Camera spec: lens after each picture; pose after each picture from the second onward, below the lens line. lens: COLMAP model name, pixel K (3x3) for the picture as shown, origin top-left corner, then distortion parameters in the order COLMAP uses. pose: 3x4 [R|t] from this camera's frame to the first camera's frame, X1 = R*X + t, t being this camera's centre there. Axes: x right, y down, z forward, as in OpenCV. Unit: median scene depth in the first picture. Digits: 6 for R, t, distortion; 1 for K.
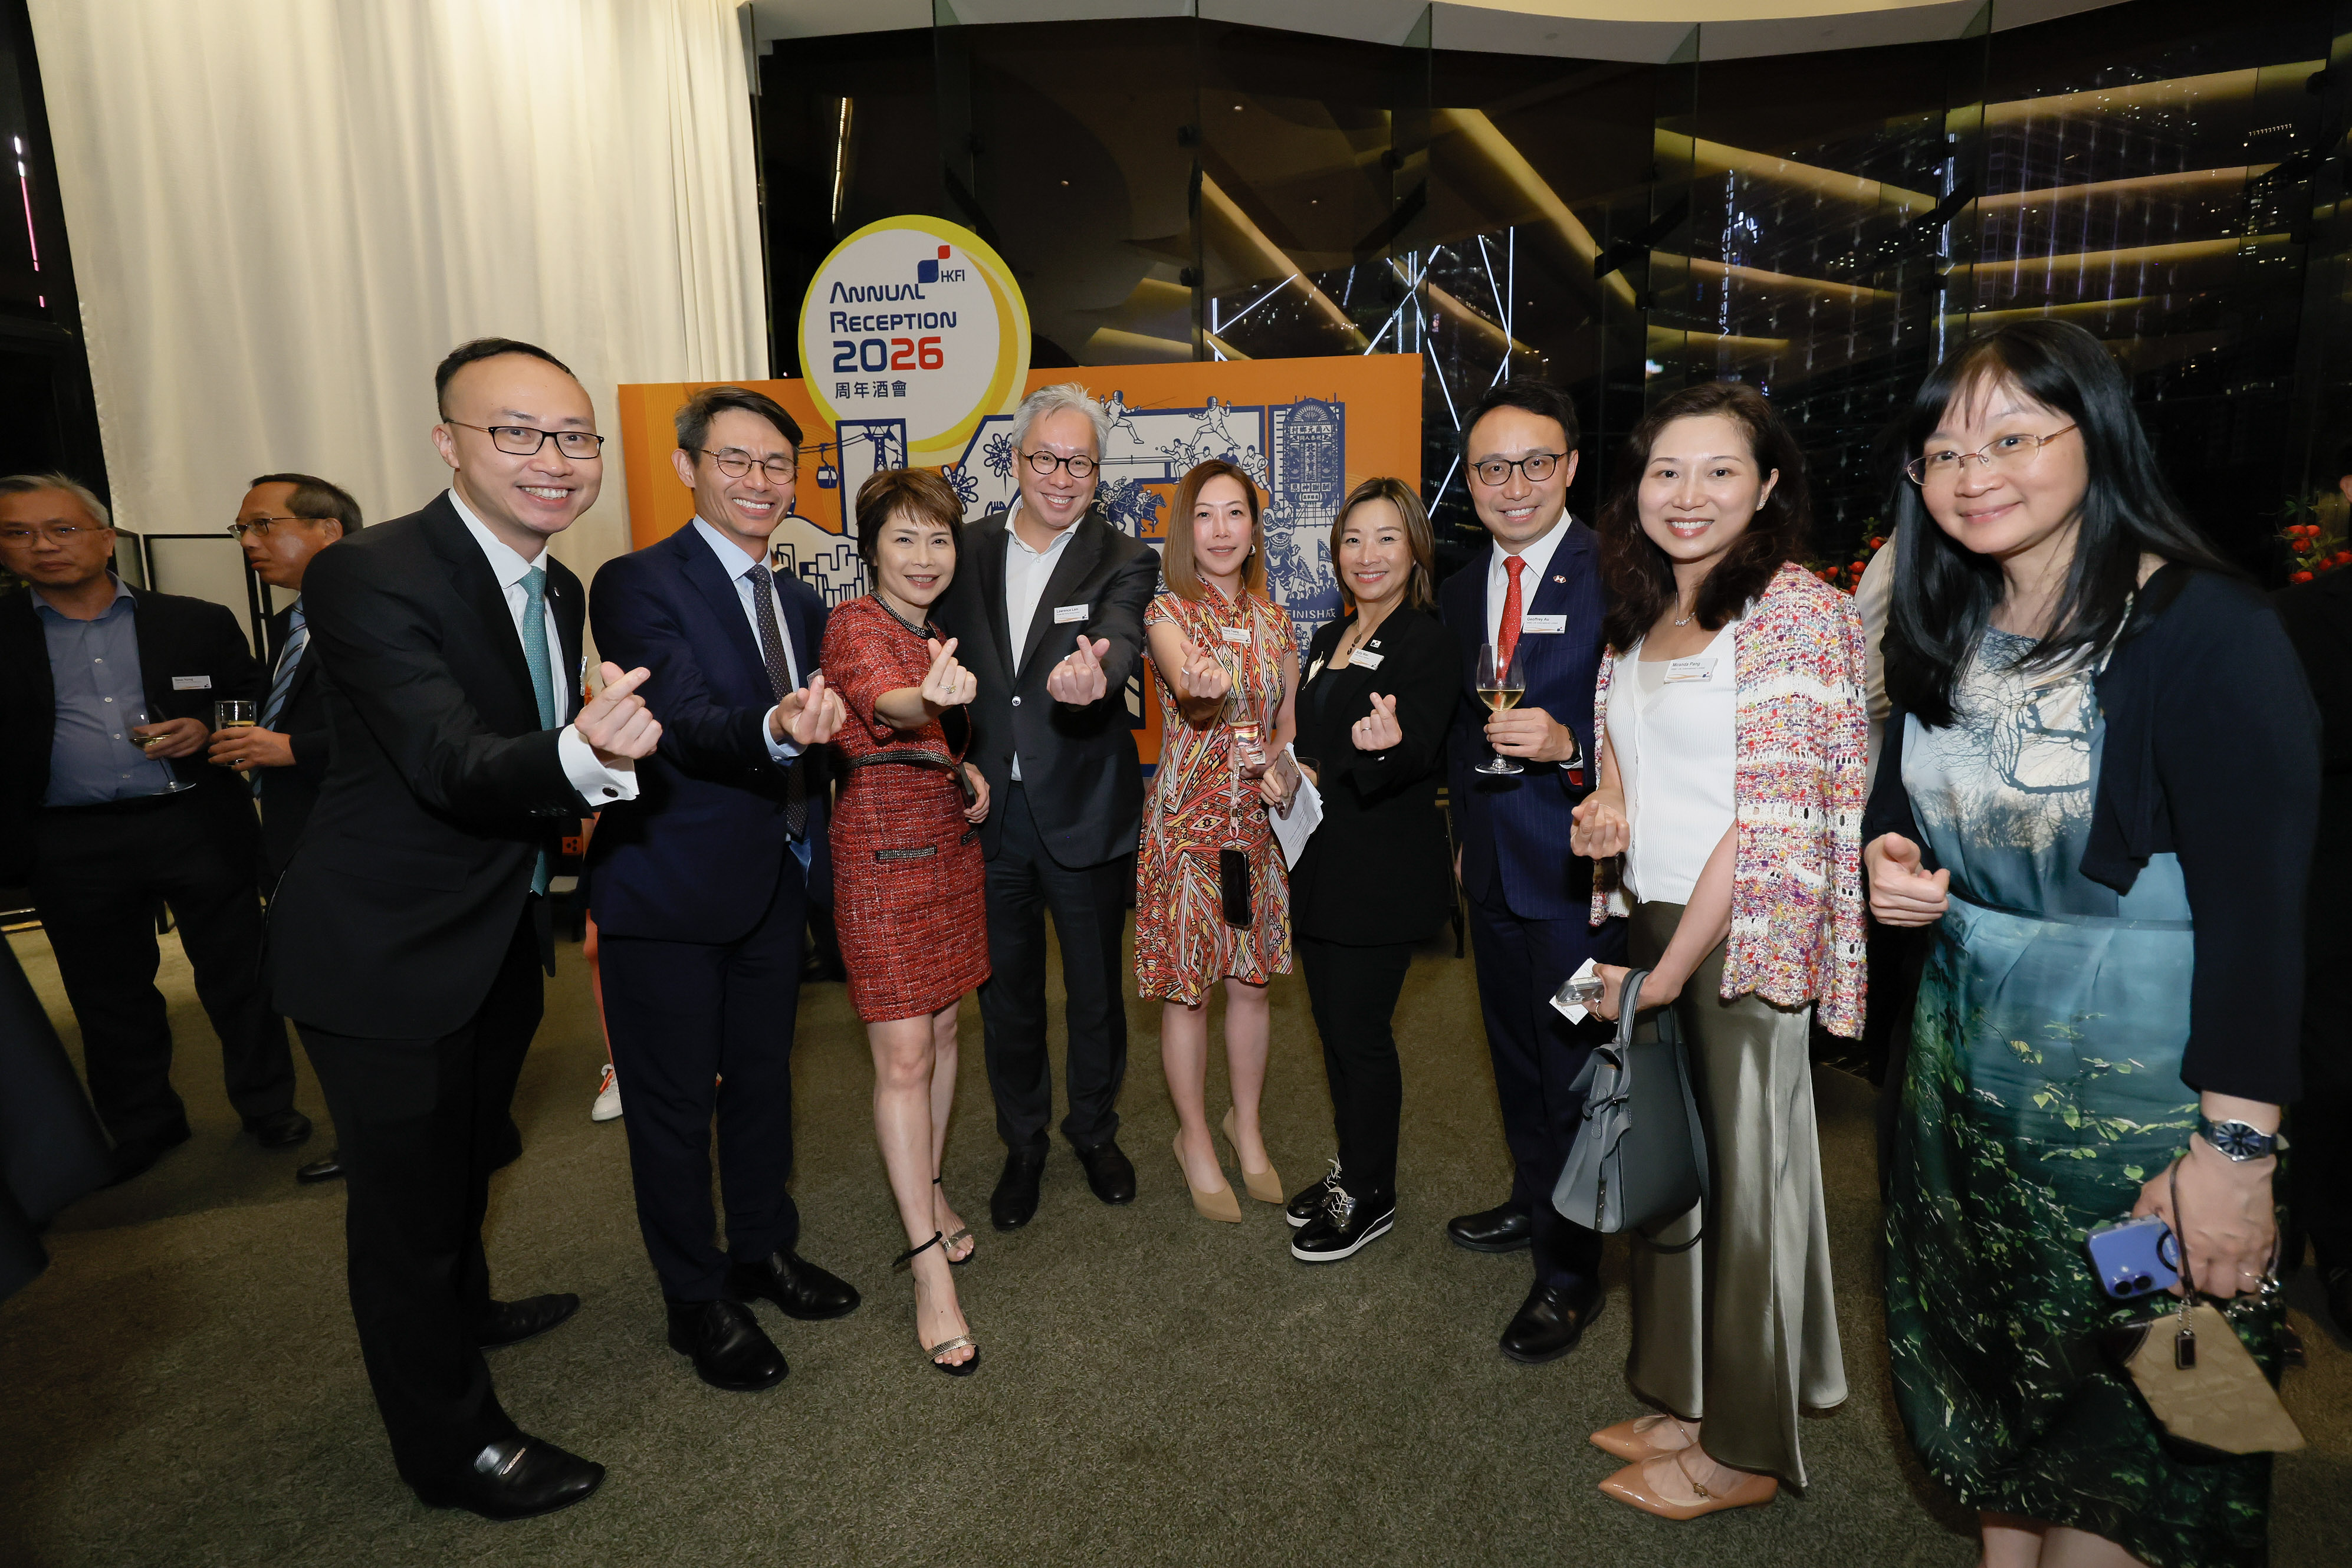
lens RADIAL K [[1028.7, 0, 1195.4], [0, 1028.7, 774.5], [0, 0, 1]] dist [0.001066, 0.000688]
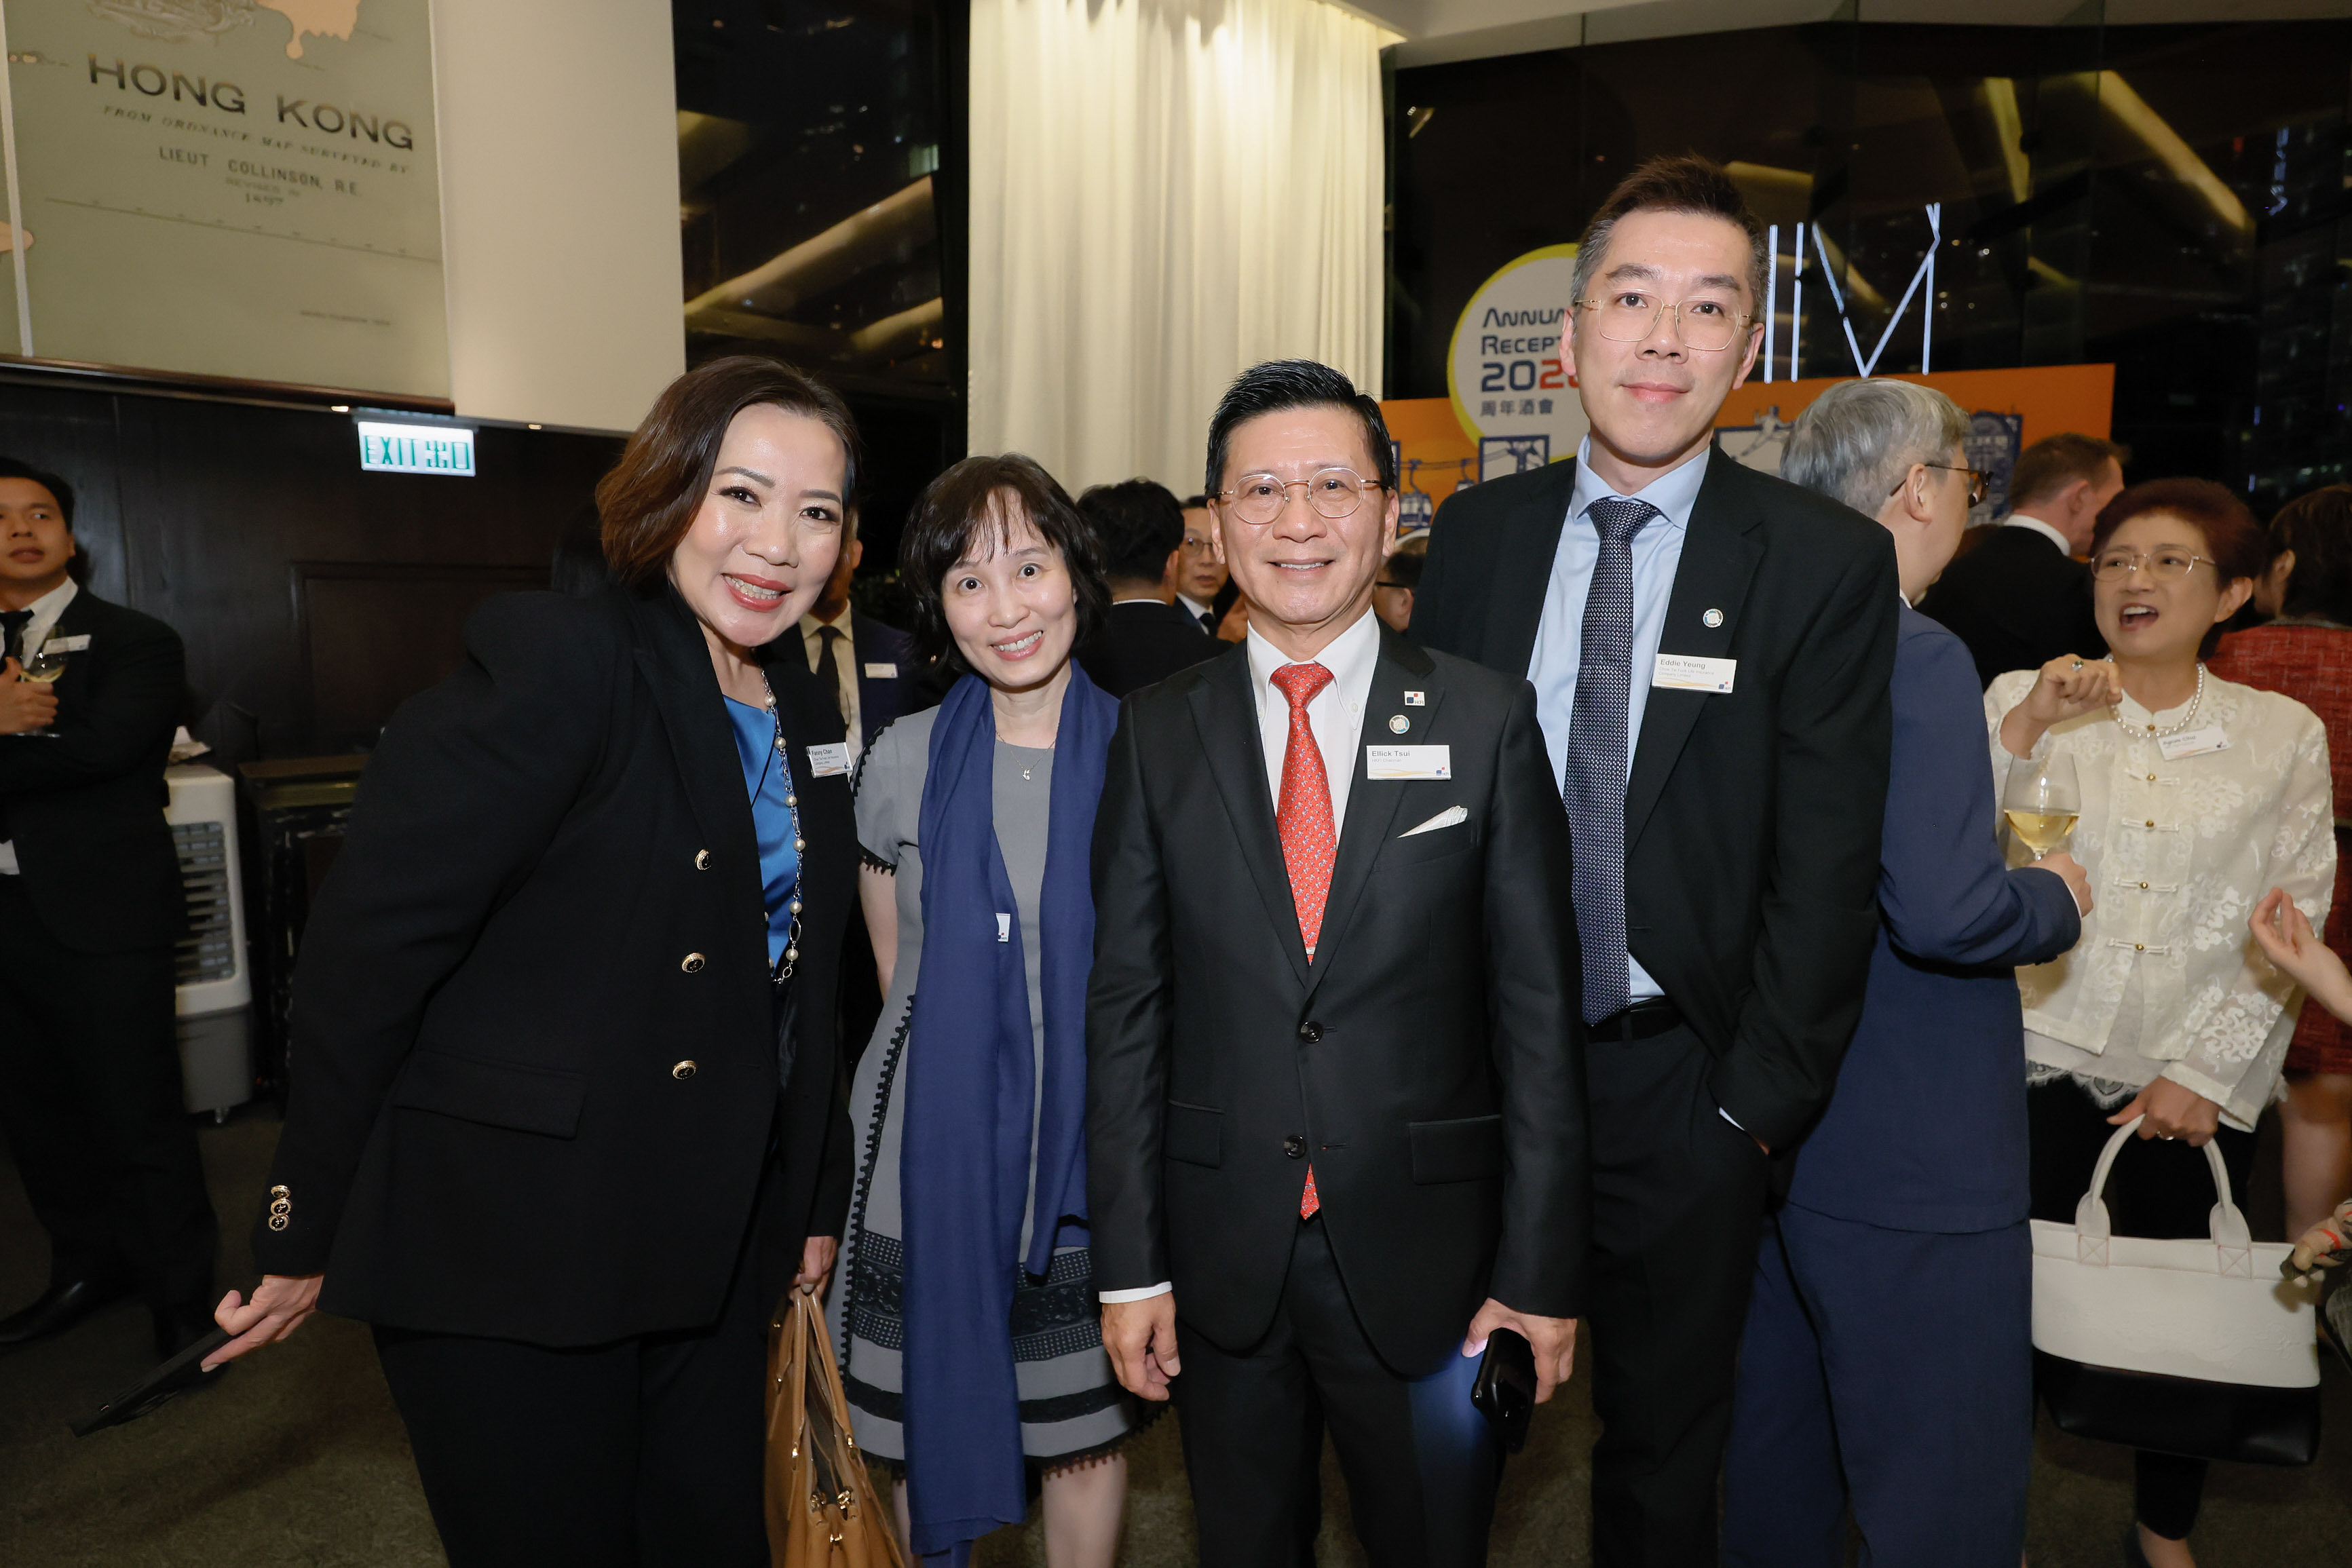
lens RADIAL K [[1301.9, 0, 1233.7], [0, 1301.9, 772.0], [0, 0, 1]] dist [-0.001812, -0.001153]
pose [[0.979704, 0.034383, -0.197479, -0.326413], [-0.038863, 0.999067, -0.018858, 0.033779], [0.196646, 0.026150, 0.980126, -0.351628]]
